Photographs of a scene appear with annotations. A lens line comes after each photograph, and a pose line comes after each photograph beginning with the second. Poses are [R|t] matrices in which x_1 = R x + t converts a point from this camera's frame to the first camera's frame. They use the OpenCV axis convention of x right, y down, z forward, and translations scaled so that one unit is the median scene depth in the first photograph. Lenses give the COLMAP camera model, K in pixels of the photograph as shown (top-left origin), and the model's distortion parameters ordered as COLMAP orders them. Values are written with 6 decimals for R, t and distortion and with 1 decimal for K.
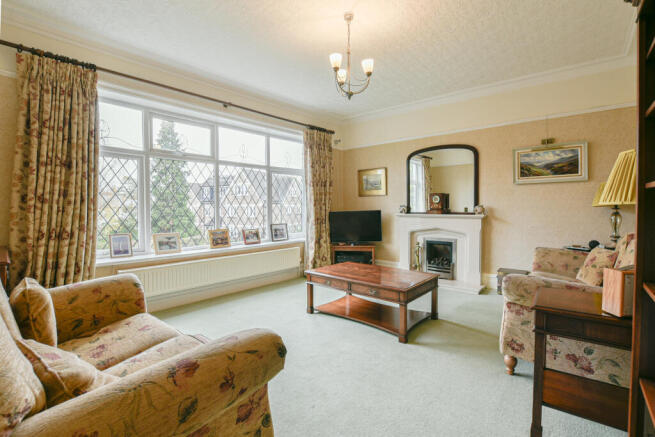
lens RADIAL K [[293.6, 0, 331.3], [0, 293.6, 214.7], [0, 0, 1]] dist [-0.030832, 0.004506]
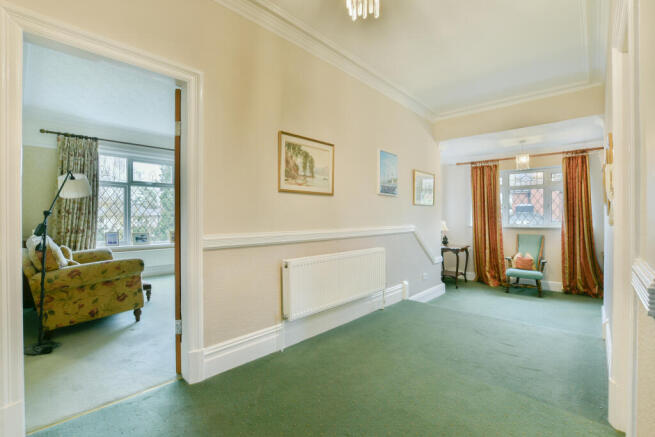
lens RADIAL K [[293.6, 0, 324.2], [0, 293.6, 218.6], [0, 0, 1]] dist [-0.030832, 0.004506]
pose [[0.996476, 0.001806, -0.083857, 0.816857], [-0.003302, 0.999838, -0.017710, 0.017106], [0.083811, 0.017925, 0.996320, -0.736767]]
